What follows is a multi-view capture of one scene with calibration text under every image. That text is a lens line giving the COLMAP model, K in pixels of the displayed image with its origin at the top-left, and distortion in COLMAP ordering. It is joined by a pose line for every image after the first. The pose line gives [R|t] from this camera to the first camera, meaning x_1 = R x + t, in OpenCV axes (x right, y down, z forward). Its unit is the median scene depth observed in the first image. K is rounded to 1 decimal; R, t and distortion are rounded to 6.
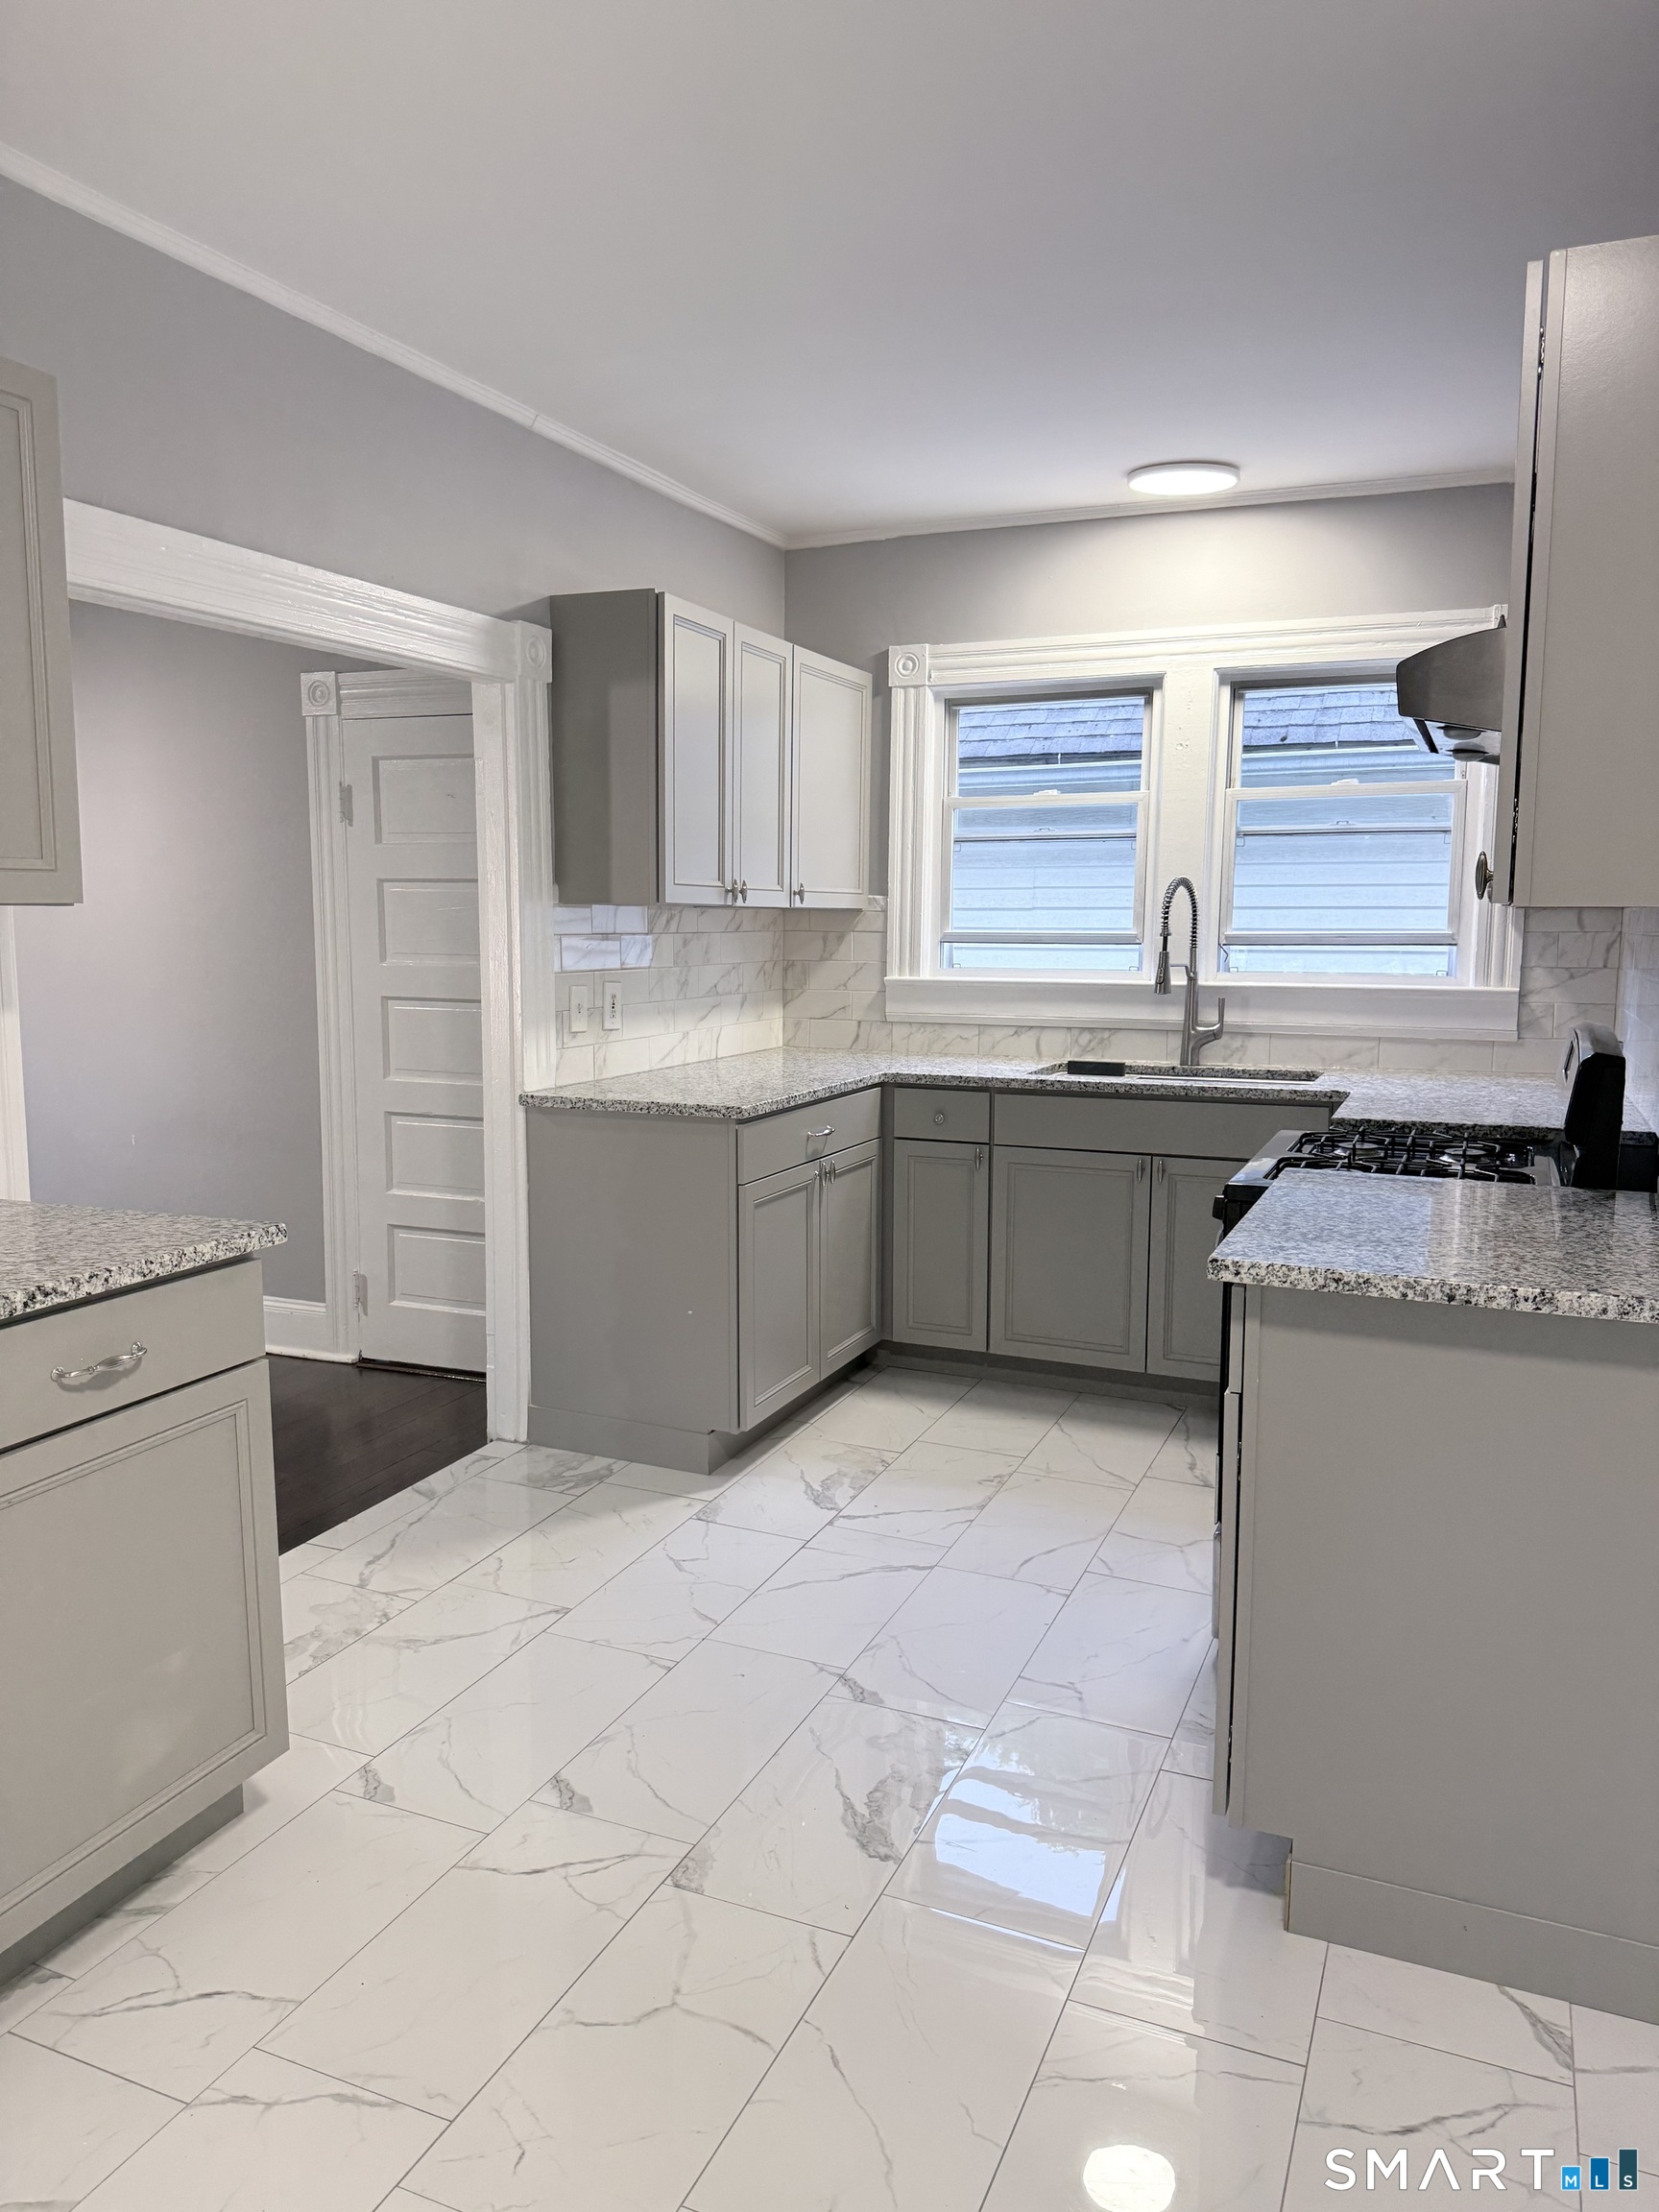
lens RADIAL K [[1595.9, 0, 834.8], [0, 1595.9, 1091.9], [0, 0, 1]] dist [0.006564, -0.003142]
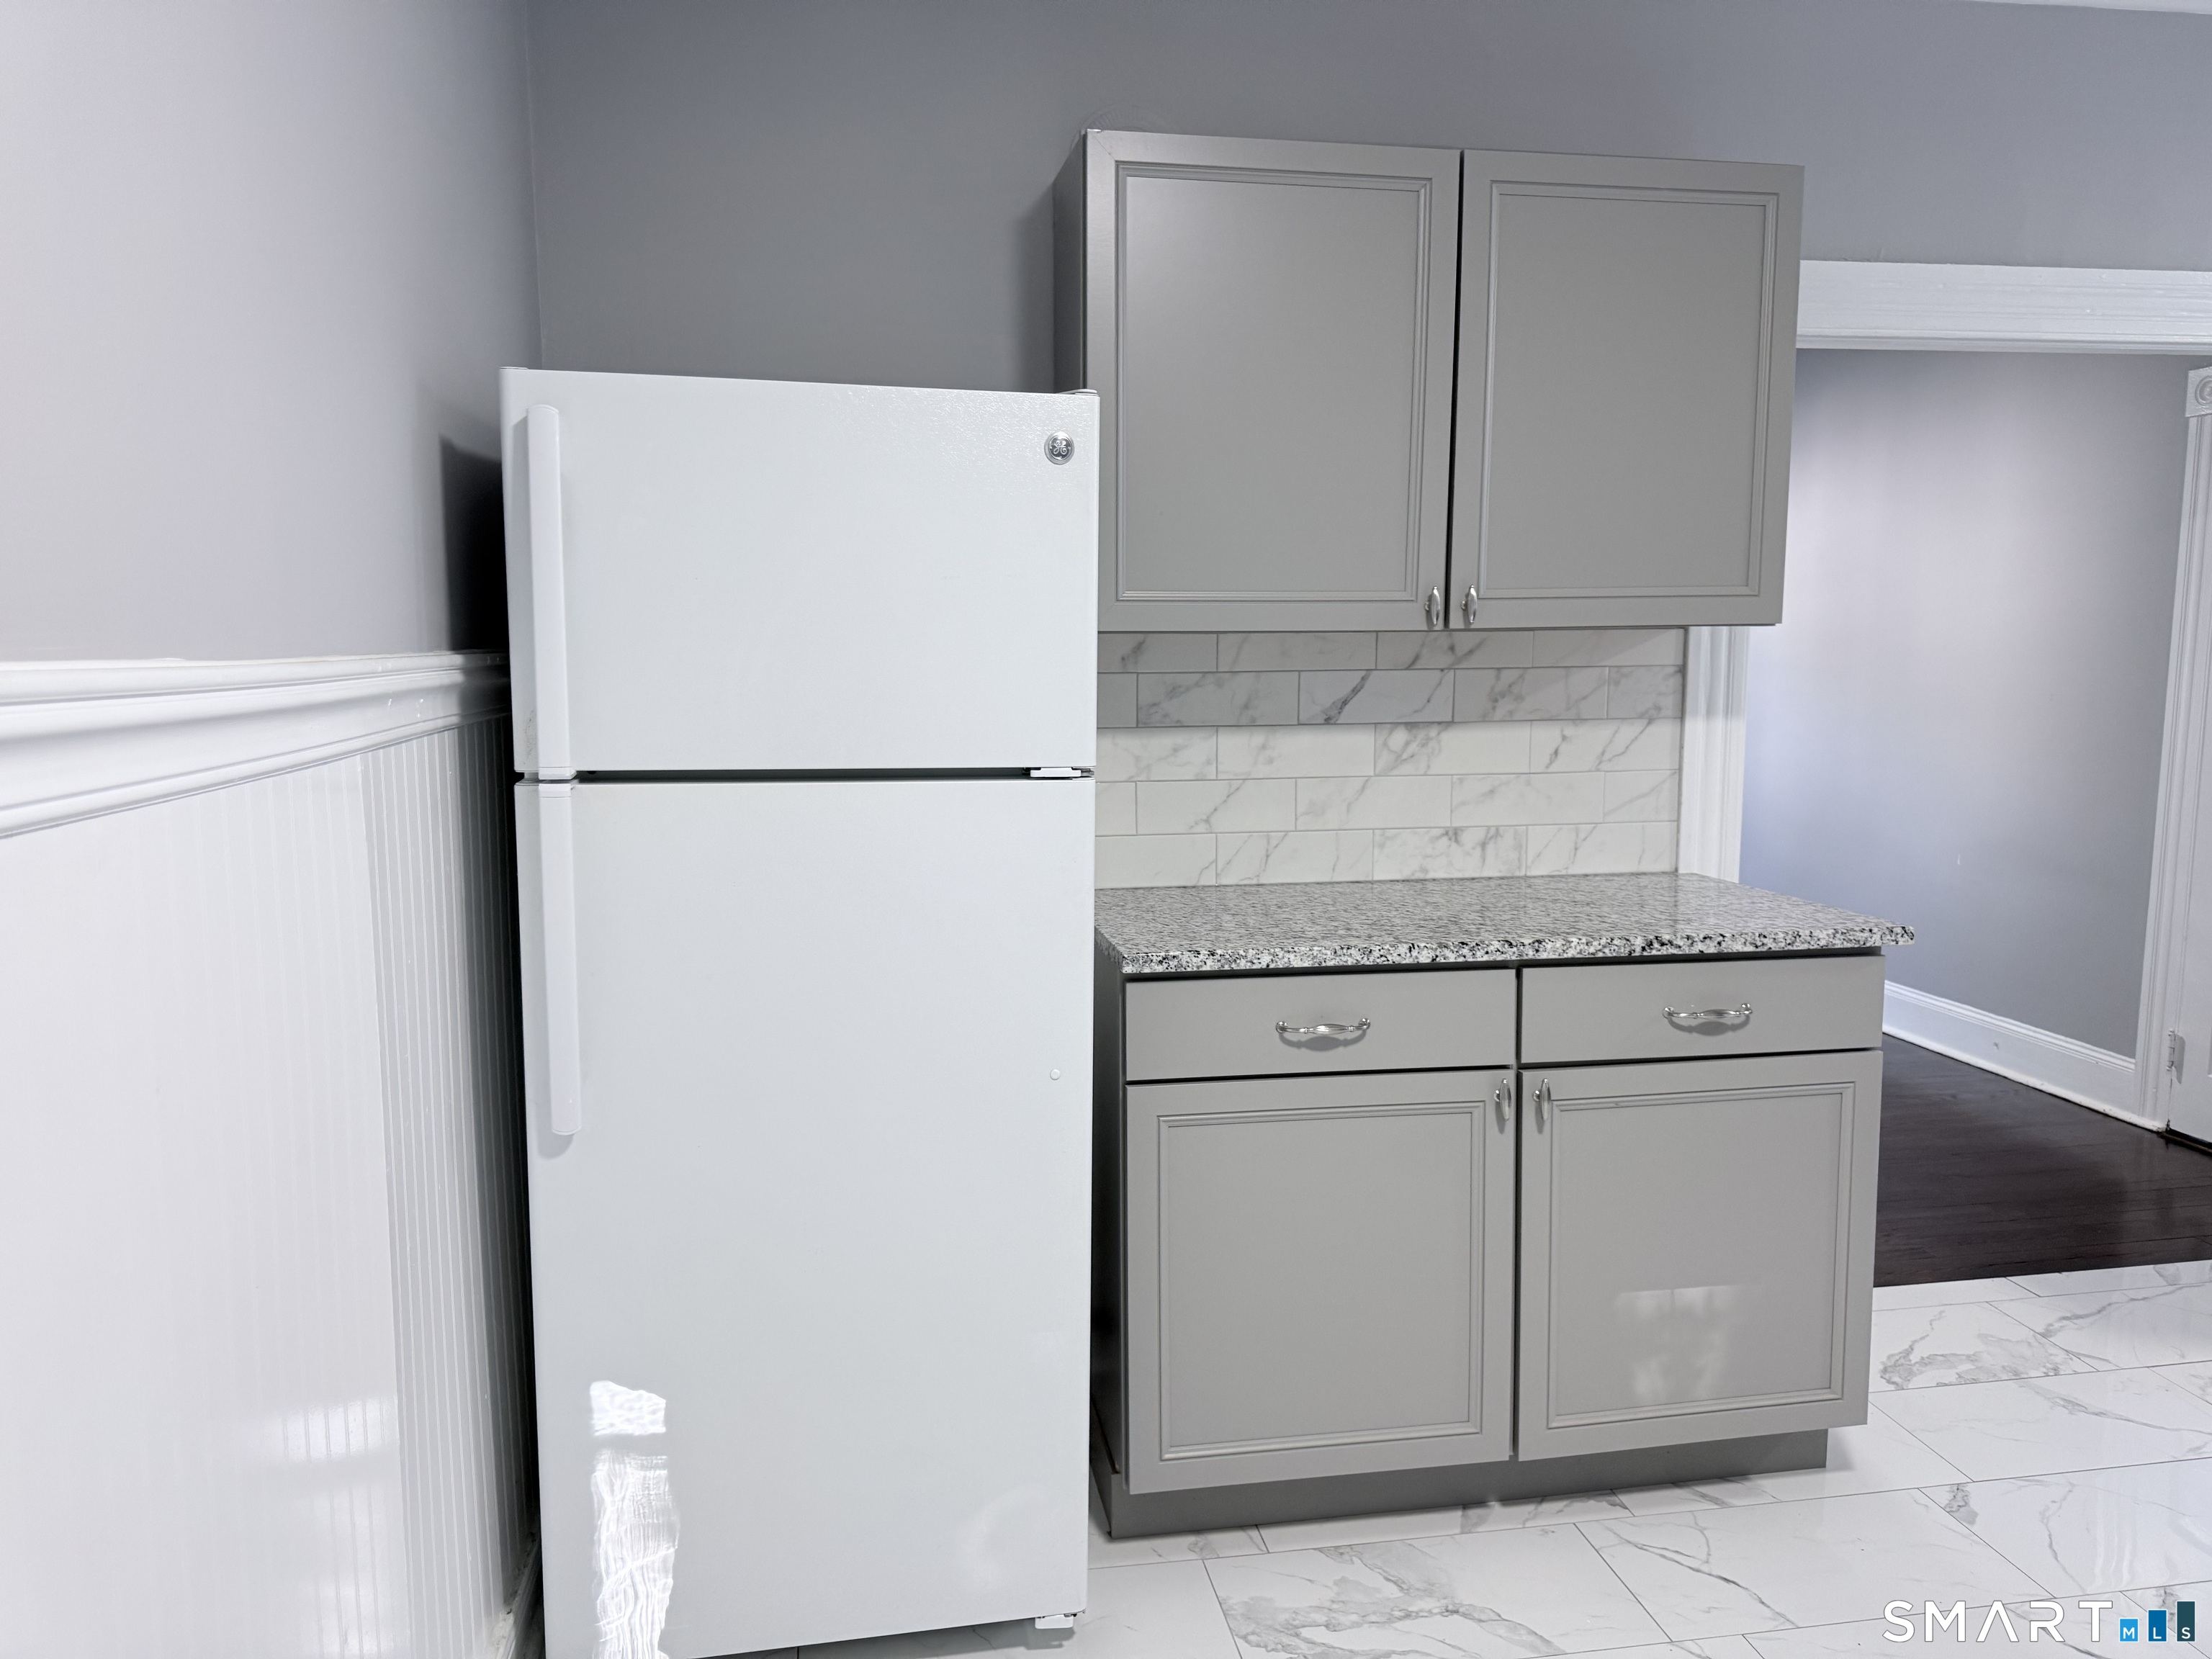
lens RADIAL K [[1595.9, 0, 1104.9], [0, 1595.9, 837.1], [0, 0, 1]] dist [0.006564, -0.003142]
pose [[0.553485, 0.105491, -0.826151, 0.204936], [-0.095809, 0.993425, 0.062663, 0.008946], [0.827330, 0.044470, 0.559953, -0.021447]]
